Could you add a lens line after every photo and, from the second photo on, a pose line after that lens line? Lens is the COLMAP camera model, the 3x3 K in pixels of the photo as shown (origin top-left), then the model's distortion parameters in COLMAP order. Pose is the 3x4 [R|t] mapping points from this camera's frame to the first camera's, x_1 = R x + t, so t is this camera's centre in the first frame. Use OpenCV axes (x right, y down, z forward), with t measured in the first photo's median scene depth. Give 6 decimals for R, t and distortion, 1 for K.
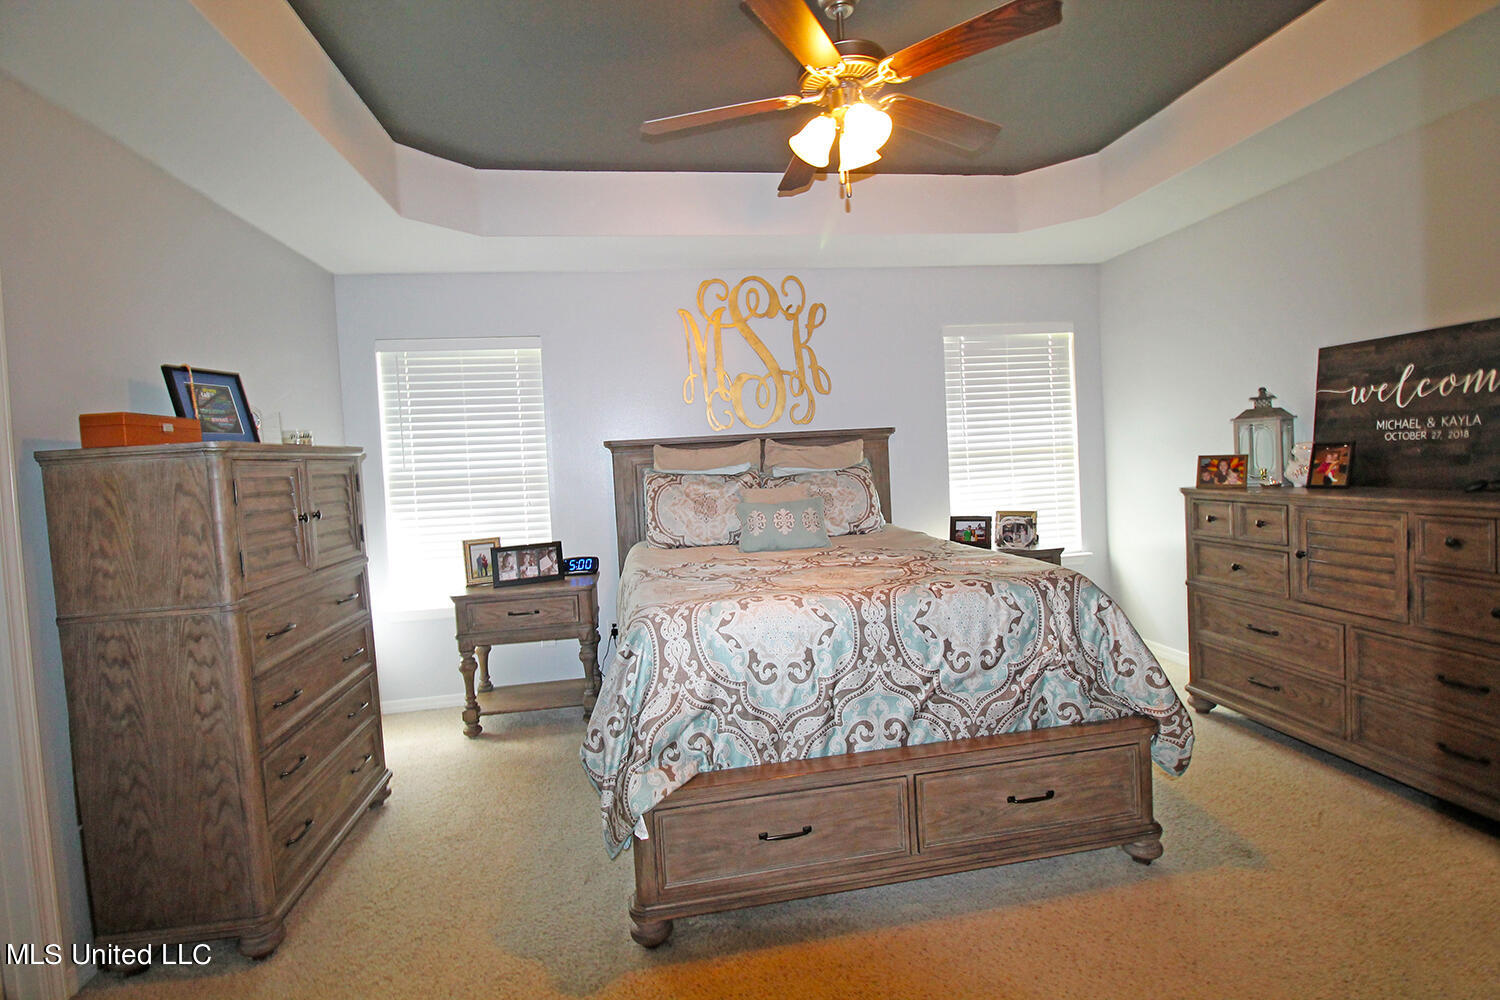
lens RADIAL K [[699.9, 0, 739.2], [0, 699.9, 487.4], [0, 0, 1]] dist [-0.003621, -0.000232]
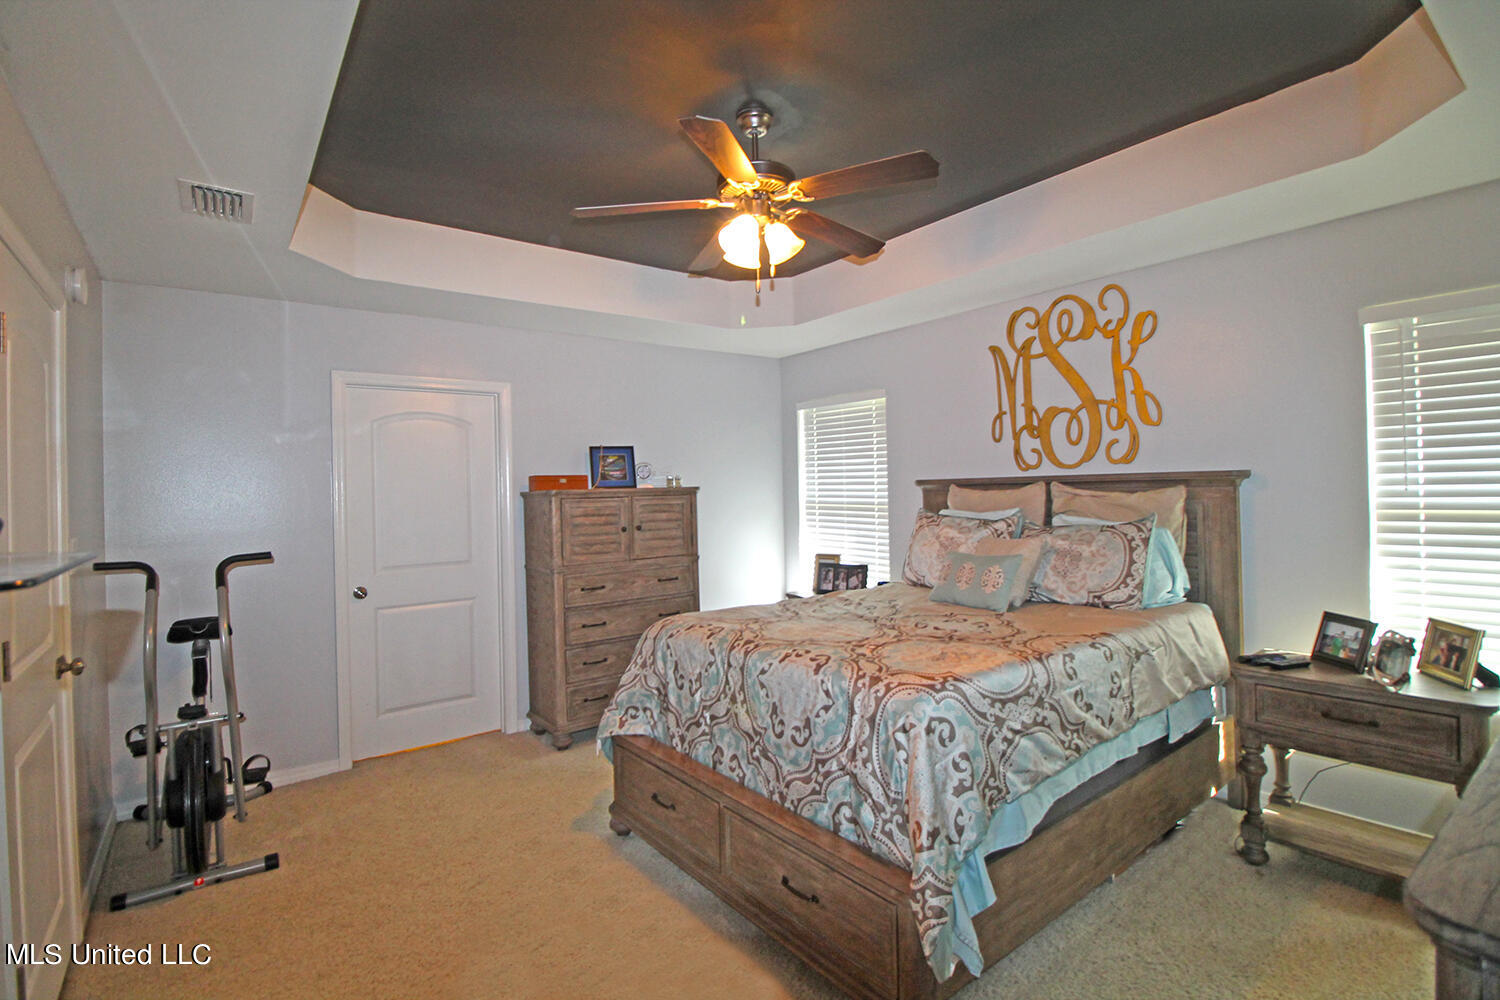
lens RADIAL K [[699.9, 0, 739.2], [0, 699.9, 487.4], [0, 0, 1]] dist [-0.003621, -0.000232]
pose [[0.472231, 0.040562, -0.880541, 0.632921], [-0.039521, 0.998910, 0.024820, -0.069410], [0.880588, 0.023079, 0.473320, 0.239806]]
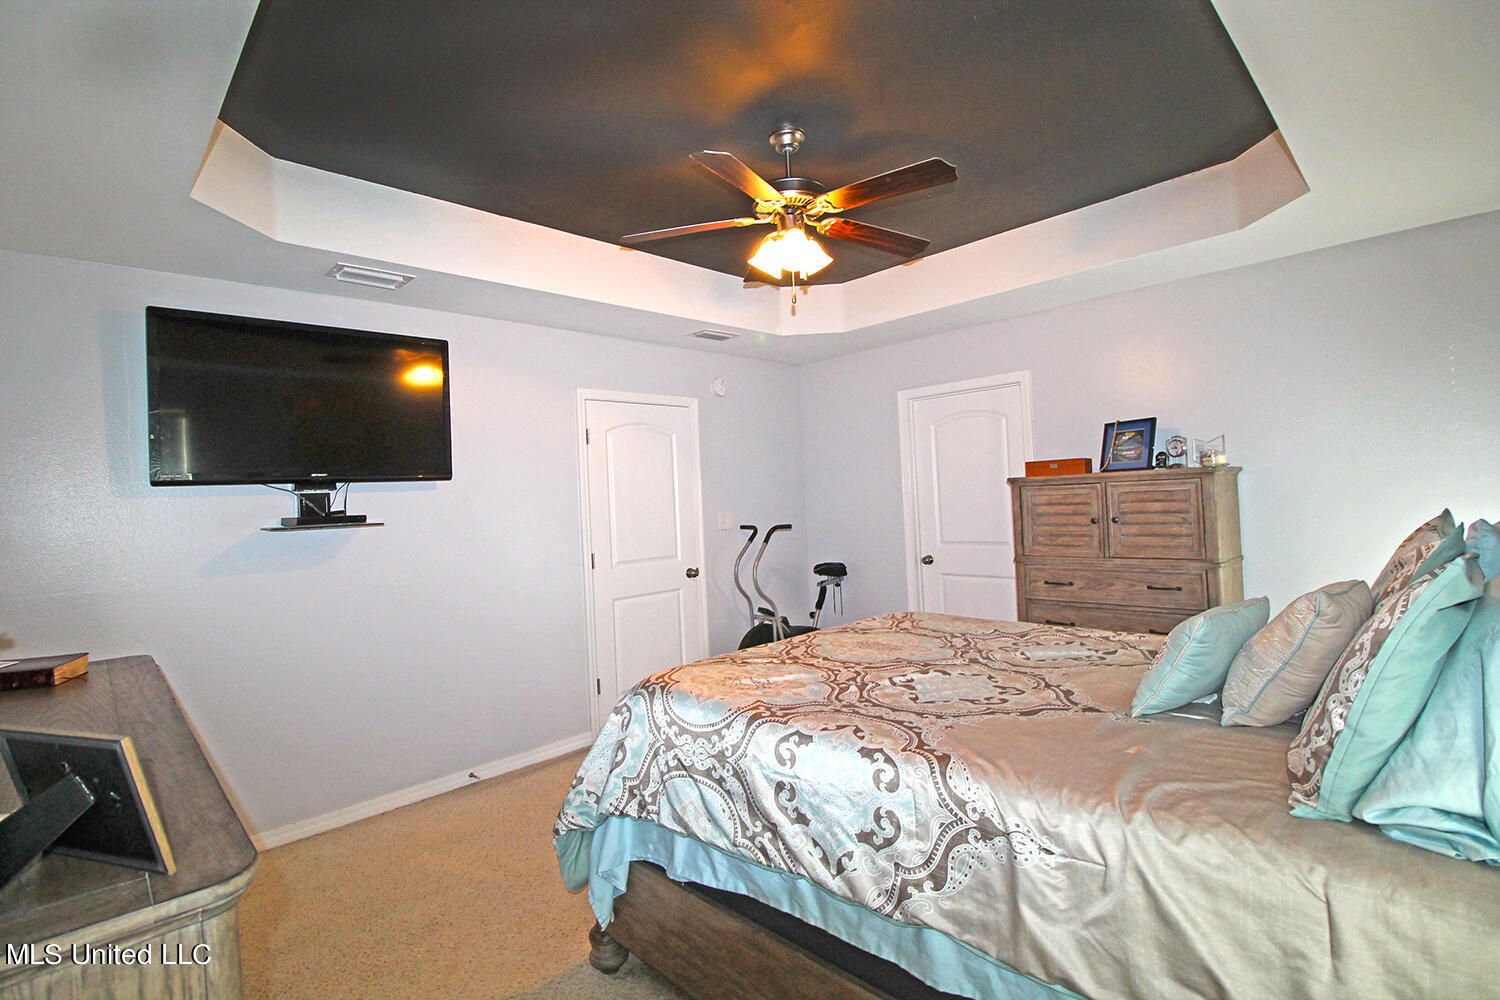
lens RADIAL K [[699.9, 0, 747.3], [0, 699.9, 491.6], [0, 0, 1]] dist [-0.012561, -0.000509]
pose [[-0.806697, 0.089300, -0.584180, 0.512659], [0.066173, 0.995950, 0.060866, -0.095354], [0.587249, 0.010444, -0.809339, 1.043622]]
